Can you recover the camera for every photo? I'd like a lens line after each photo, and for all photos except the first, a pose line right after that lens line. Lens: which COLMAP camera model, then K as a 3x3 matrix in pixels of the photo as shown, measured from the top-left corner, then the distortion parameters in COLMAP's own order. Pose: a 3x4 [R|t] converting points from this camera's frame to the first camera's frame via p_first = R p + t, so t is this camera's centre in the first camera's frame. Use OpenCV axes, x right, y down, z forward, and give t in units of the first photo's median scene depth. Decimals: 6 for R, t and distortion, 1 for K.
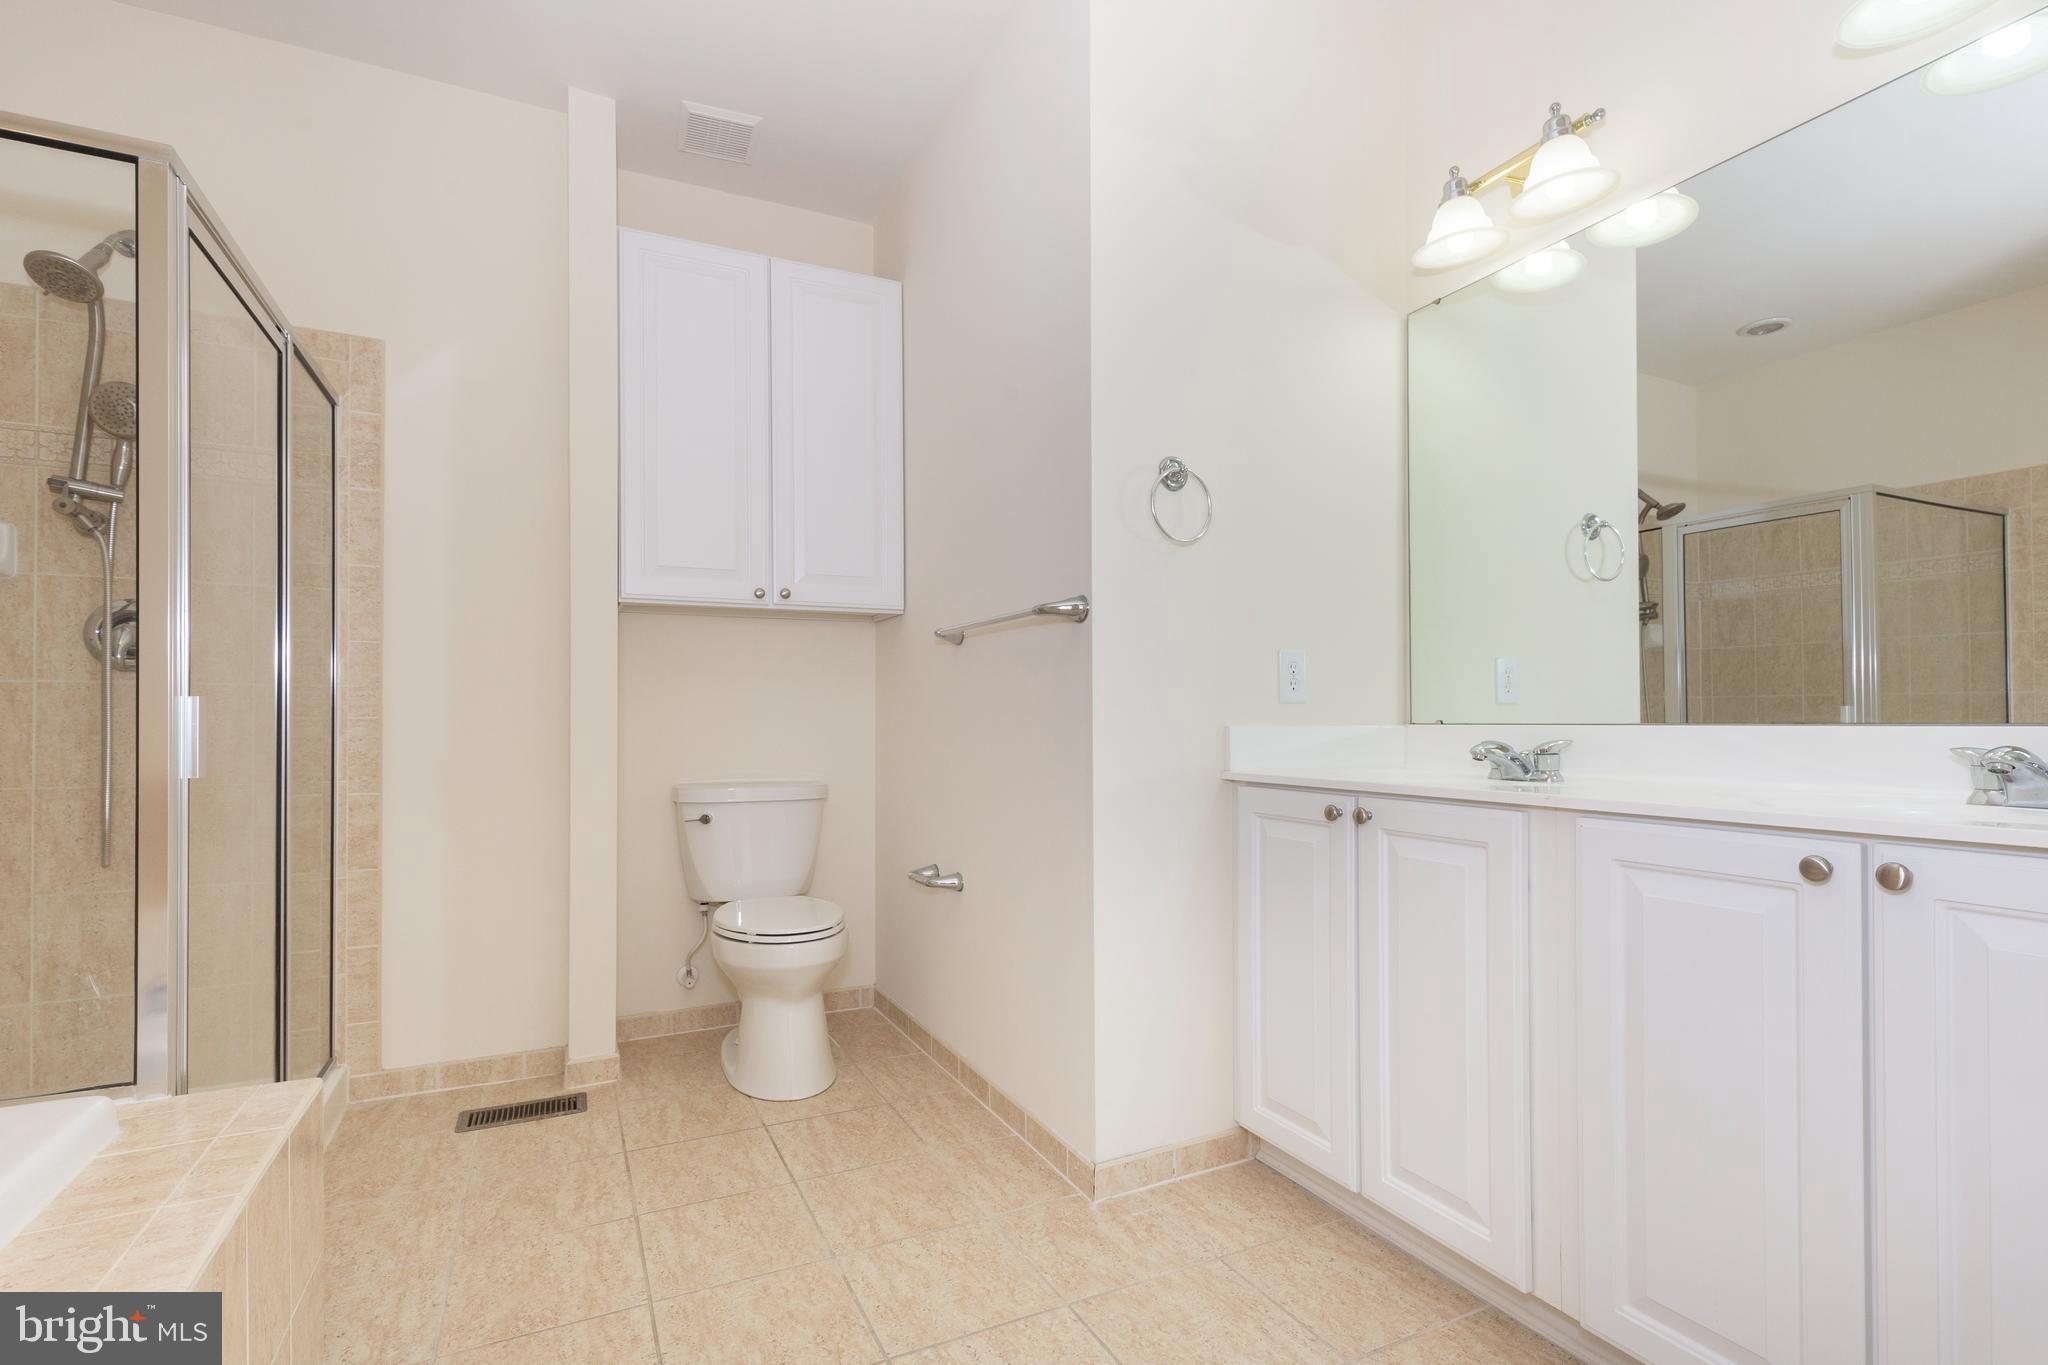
lens RADIAL K [[945.4, 0, 1011.5], [0, 945.4, 695.6], [0, 0, 1]] dist [0.005721, -0.000432]
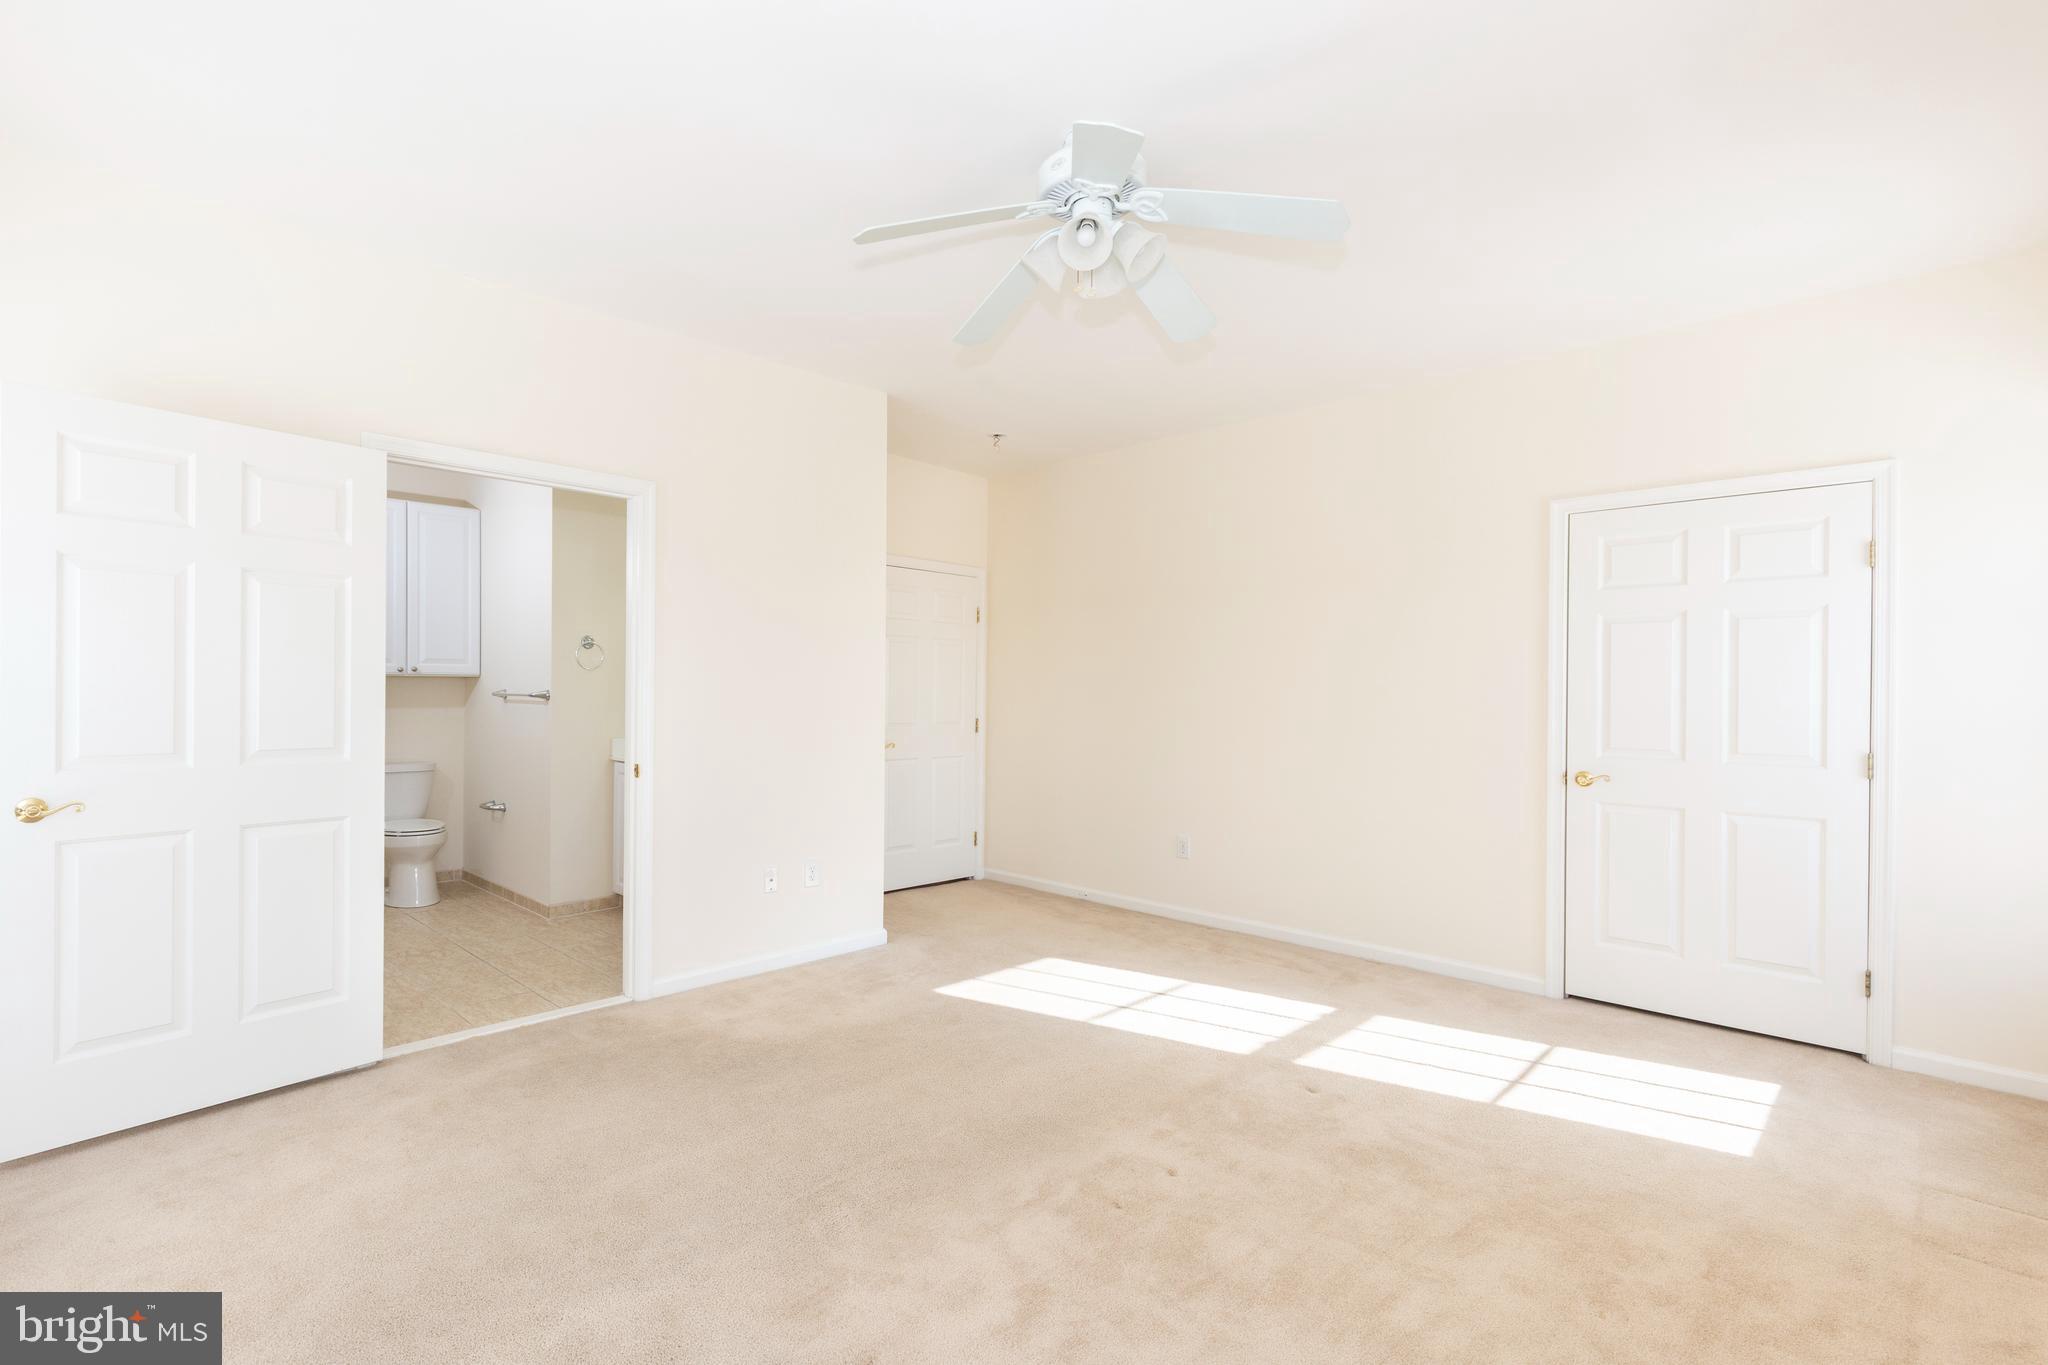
lens RADIAL K [[937.8, 0, 951.9], [0, 937.8, 684.0], [0, 0, 1]] dist [-0.000702, 0.000030]
pose [[0.950827, 0.014886, 0.309365, 0.240444], [-0.019096, 0.999762, 0.010583, -0.122872], [-0.309133, -0.015971, 0.950885, -1.299512]]
